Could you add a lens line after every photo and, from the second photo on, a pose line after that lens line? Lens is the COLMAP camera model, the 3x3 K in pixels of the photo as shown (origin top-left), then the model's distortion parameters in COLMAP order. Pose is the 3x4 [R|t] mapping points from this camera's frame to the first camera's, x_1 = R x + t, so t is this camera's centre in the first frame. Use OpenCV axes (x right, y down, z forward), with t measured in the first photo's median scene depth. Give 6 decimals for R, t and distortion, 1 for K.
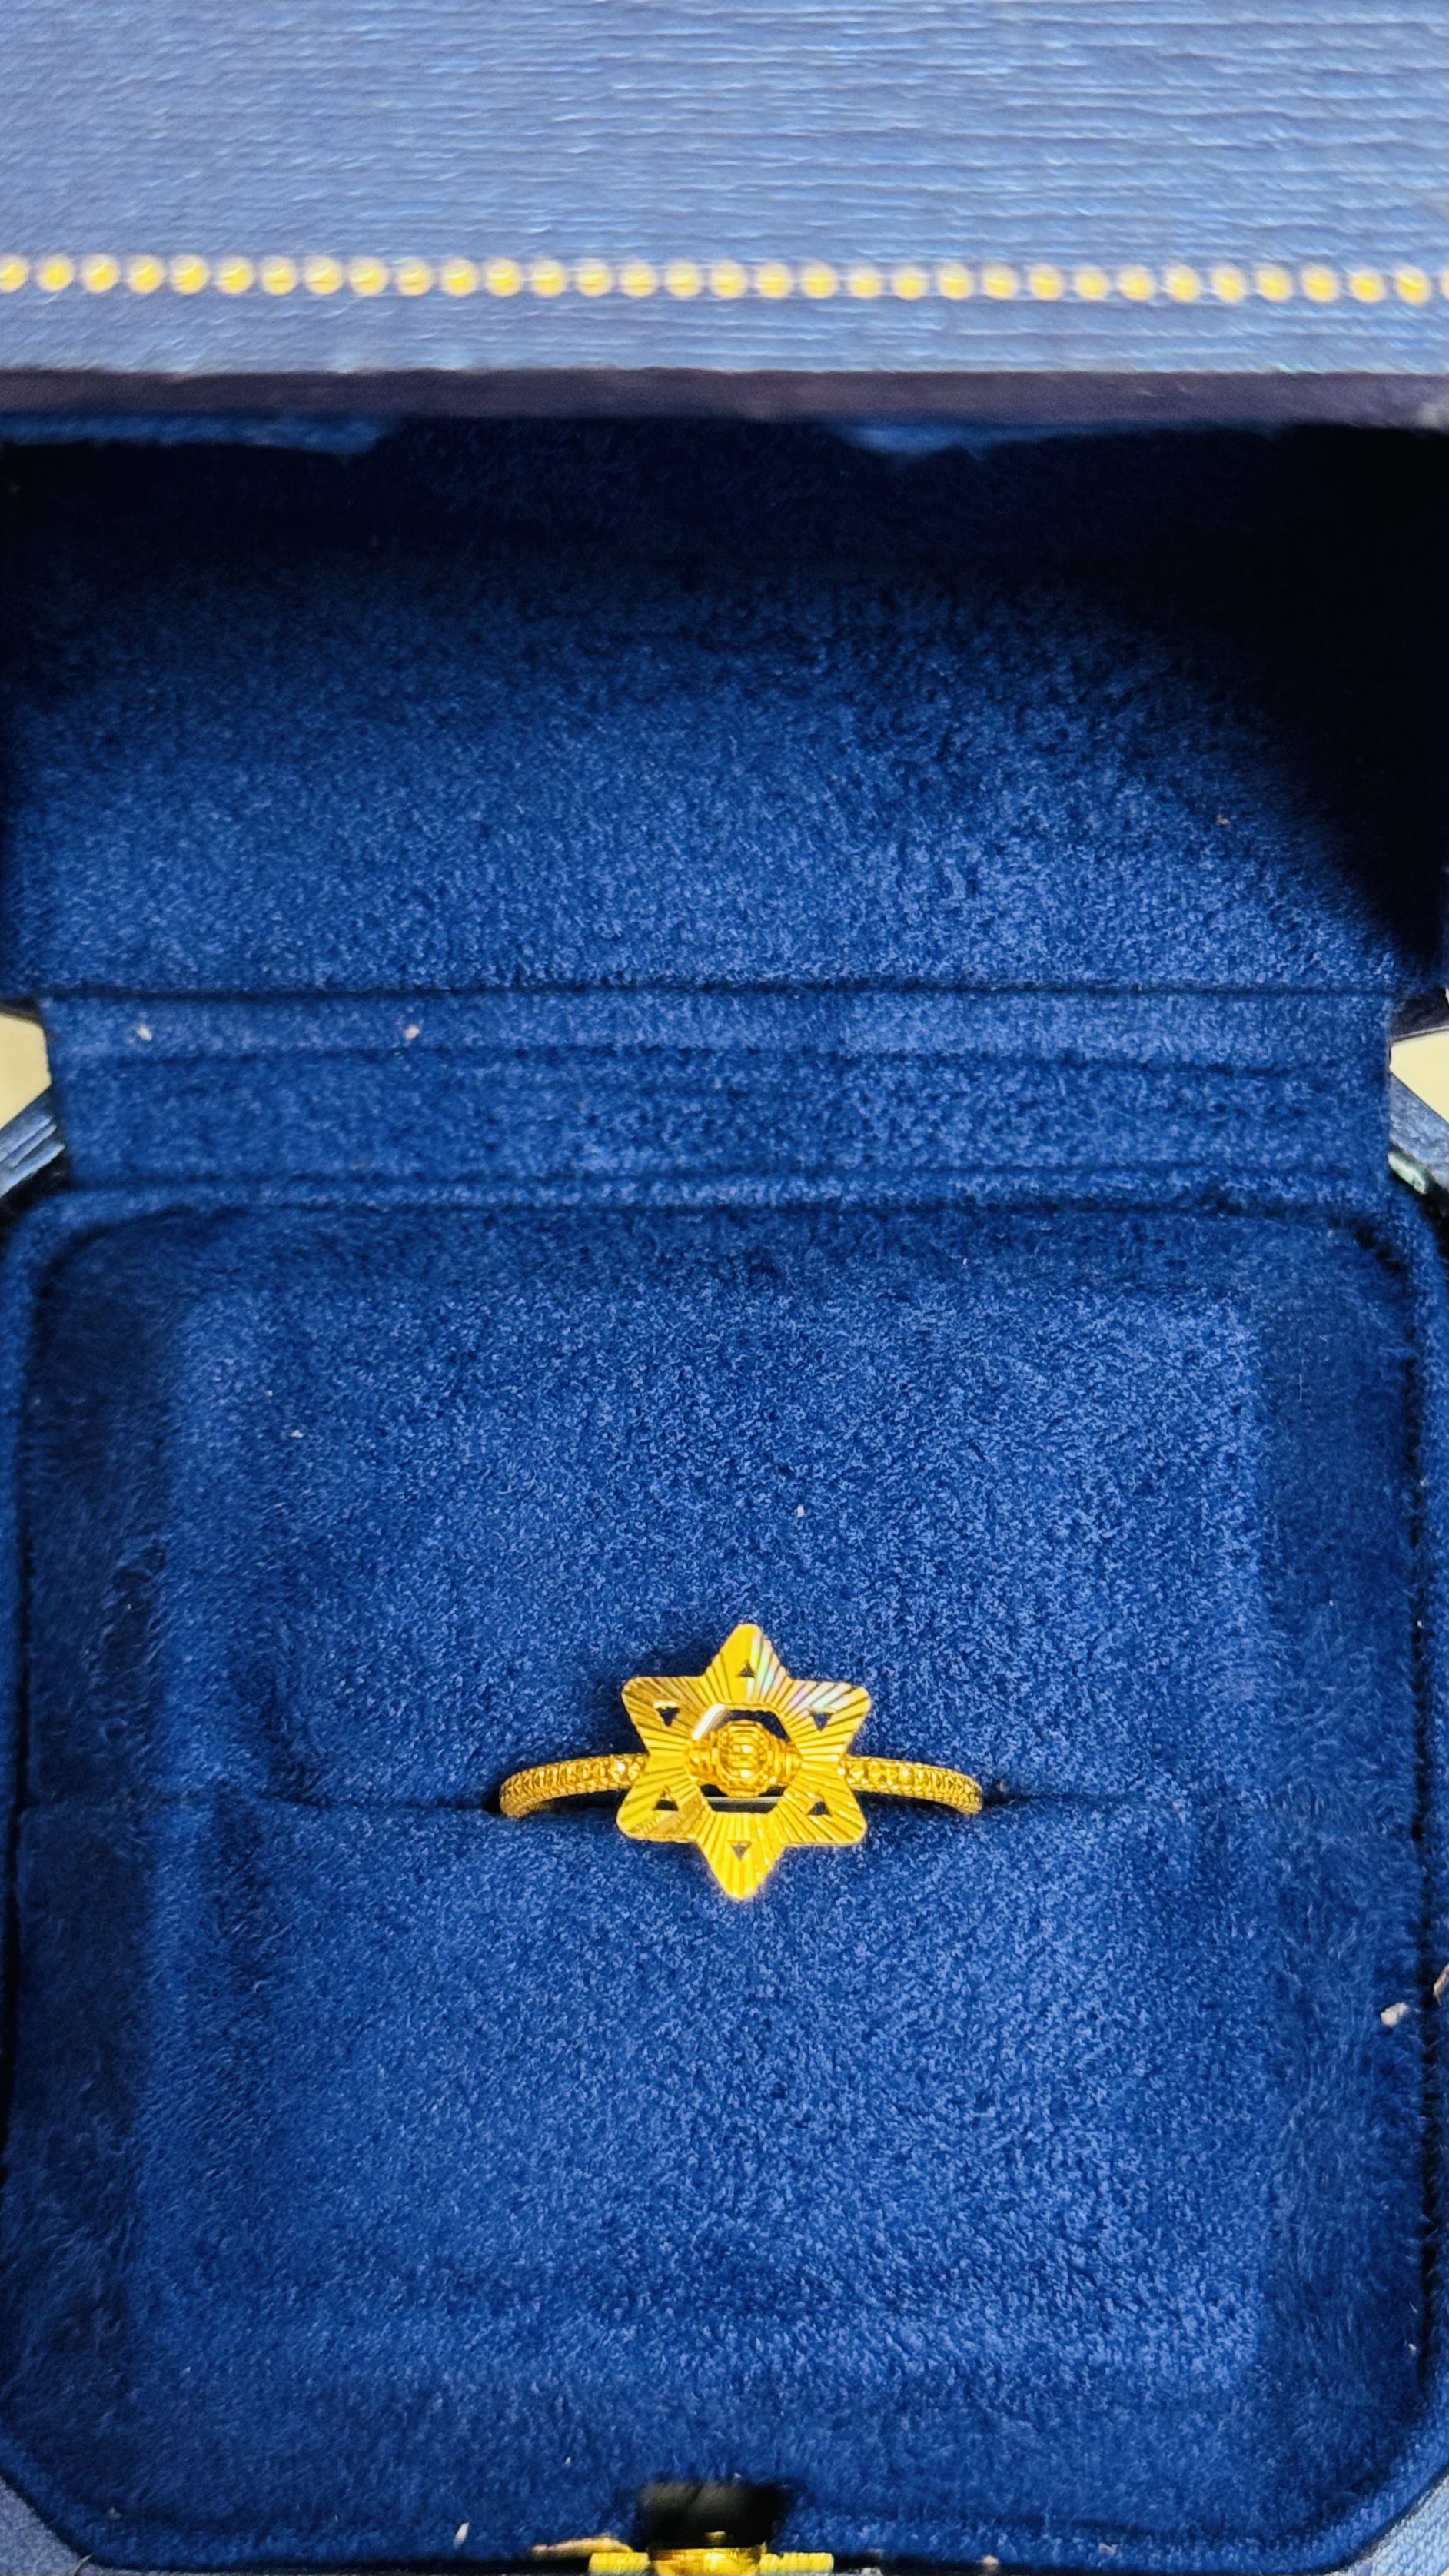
lens RADIAL K [[3745.1, 0, 750.9], [0, 3745.1, 1429.1], [0, 0, 1]] dist [0.044968, -0.077723]
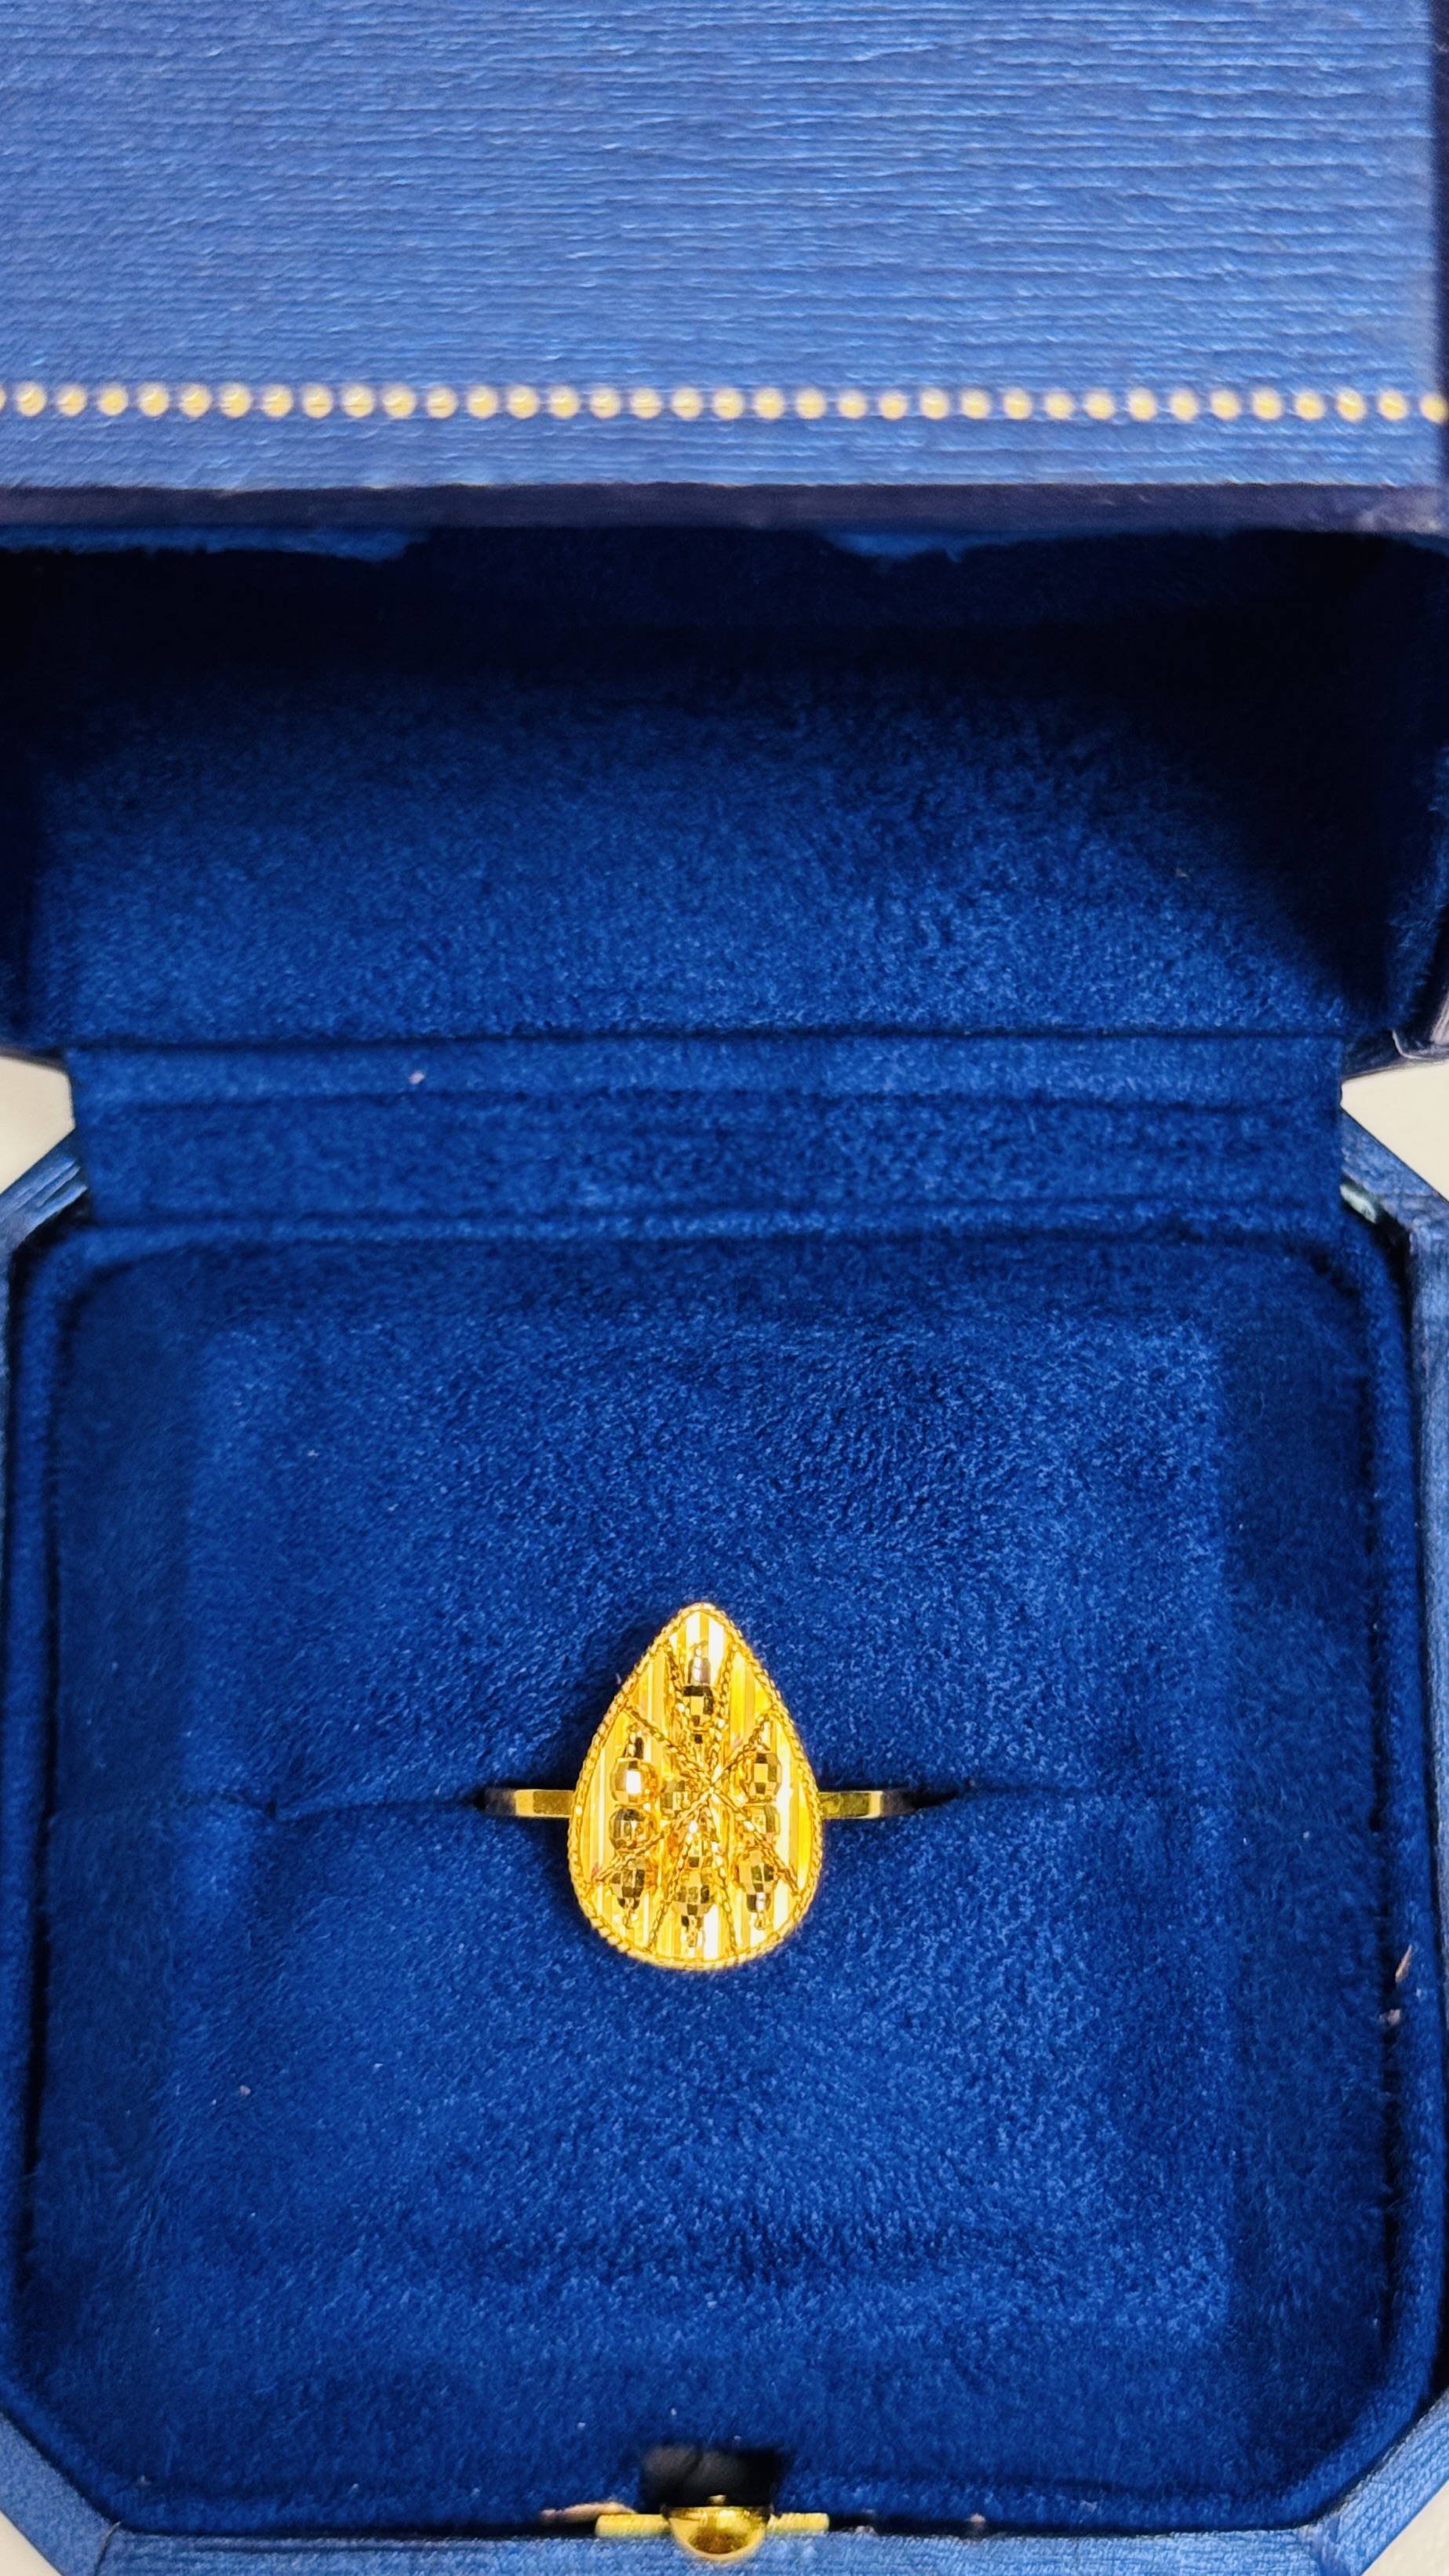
lens RADIAL K [[3769.3, 0, 734.7], [0, 3769.3, 1393.0], [0, 0, 1]] dist [0.027713, 0.018123]
pose [[0.999947, -0.007640, 0.006898, -0.009076], [0.007745, 0.999851, -0.015405, 0.000229], [-0.006779, 0.015457, 0.999858, -0.064420]]
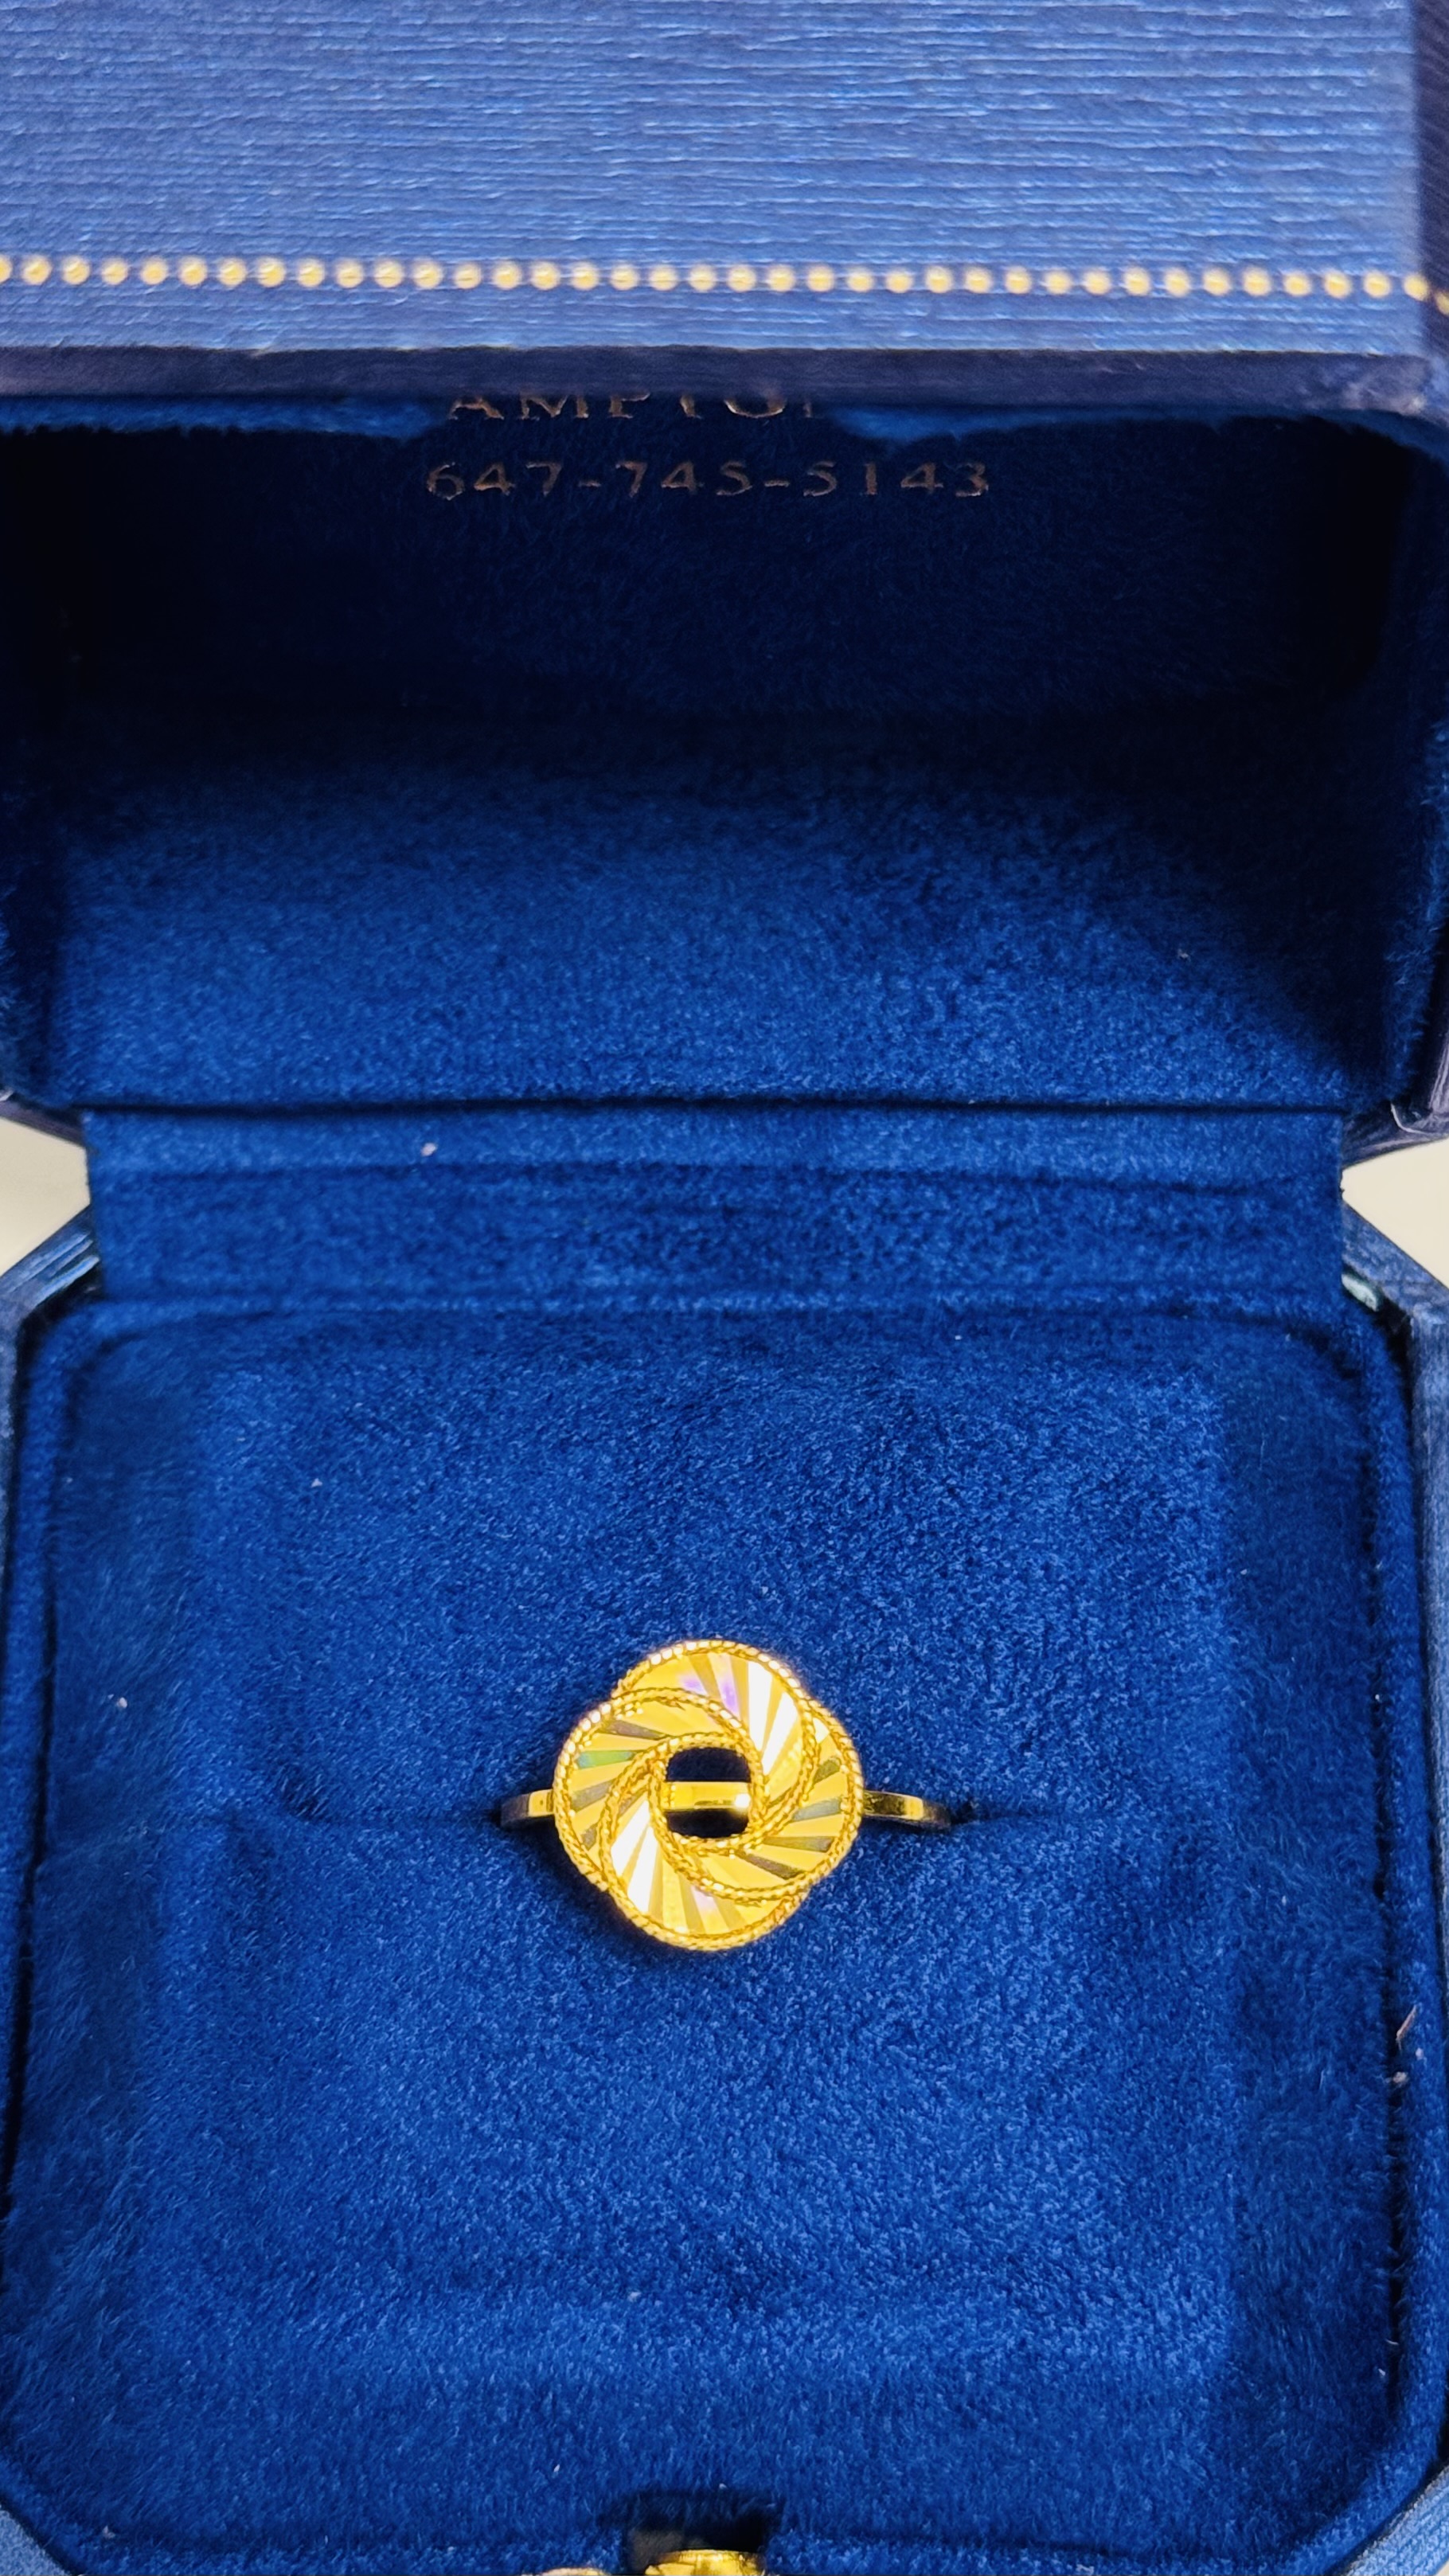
lens RADIAL K [[3818.1, 0, 744.5], [0, 3818.1, 1477.4], [0, 0, 1]] dist [0.029840, 0.015504]
pose [[0.999947, 0.008741, 0.005471, -0.005454], [-0.007826, 0.988757, -0.149326, 0.152261], [-0.006714, 0.149276, 0.988773, -0.066774]]
